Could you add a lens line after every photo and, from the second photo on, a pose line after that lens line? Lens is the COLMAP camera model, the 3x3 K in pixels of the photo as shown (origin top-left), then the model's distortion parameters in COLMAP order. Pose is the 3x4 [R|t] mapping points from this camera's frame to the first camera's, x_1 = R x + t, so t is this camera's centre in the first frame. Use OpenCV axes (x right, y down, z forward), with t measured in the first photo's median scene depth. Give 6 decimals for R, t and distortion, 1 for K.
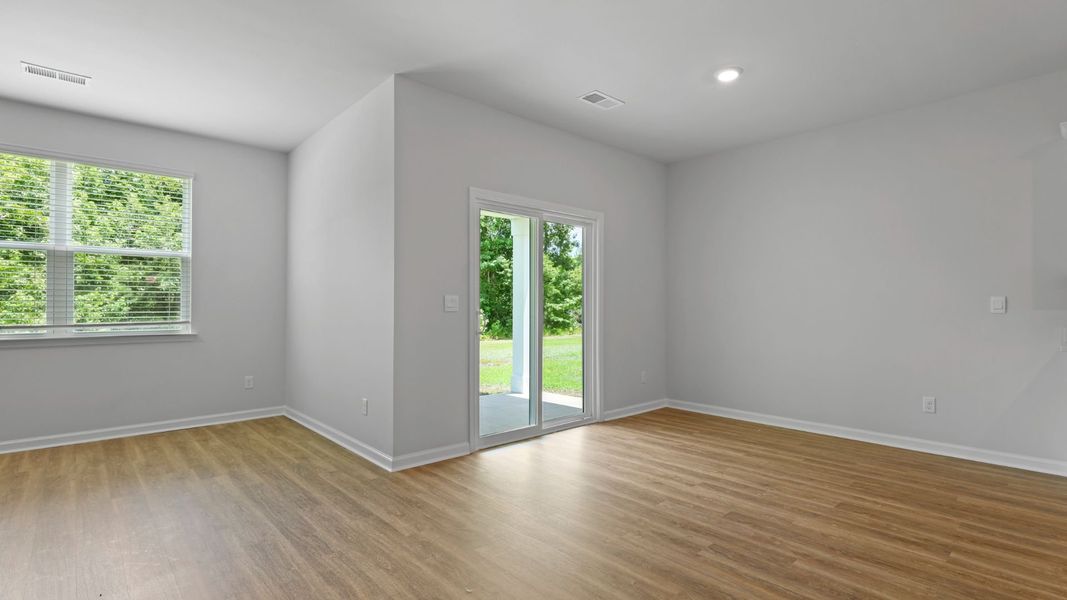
lens RADIAL K [[503.6, 0, 529.2], [0, 503.6, 305.9], [0, 0, 1]] dist [0.019143, 0.000427]
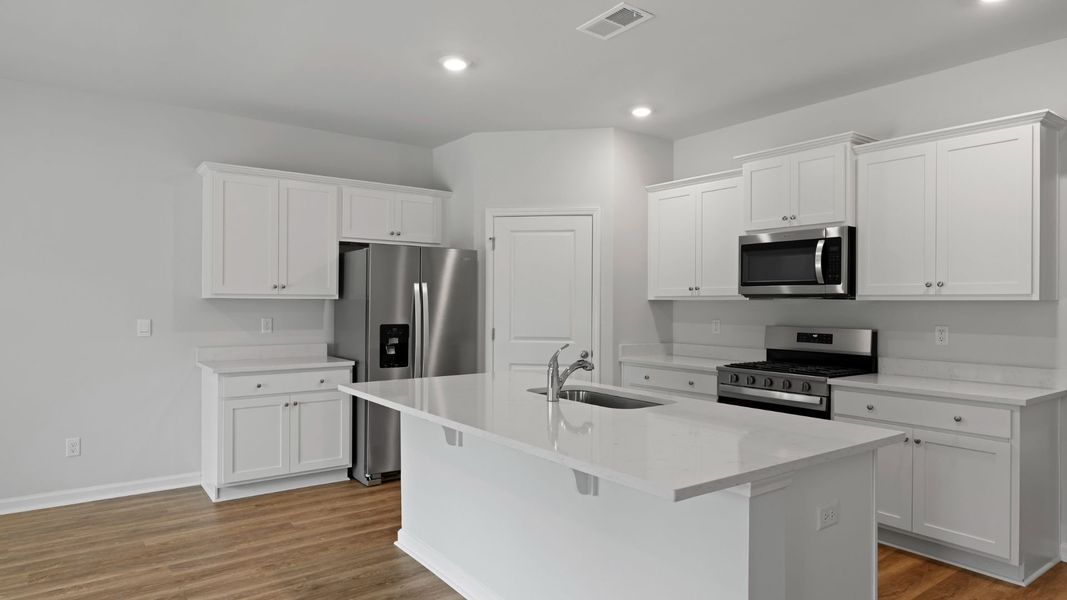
lens RADIAL K [[632.5, 0, 535.0], [0, 632.5, 297.6], [0, 0, 1]] dist [0.008399, -0.000137]
pose [[0.097411, 0.006699, 0.995222, -0.239125], [-0.011489, 0.999918, -0.005606, -0.070838], [-0.995178, -0.010888, 0.097480, 0.171743]]
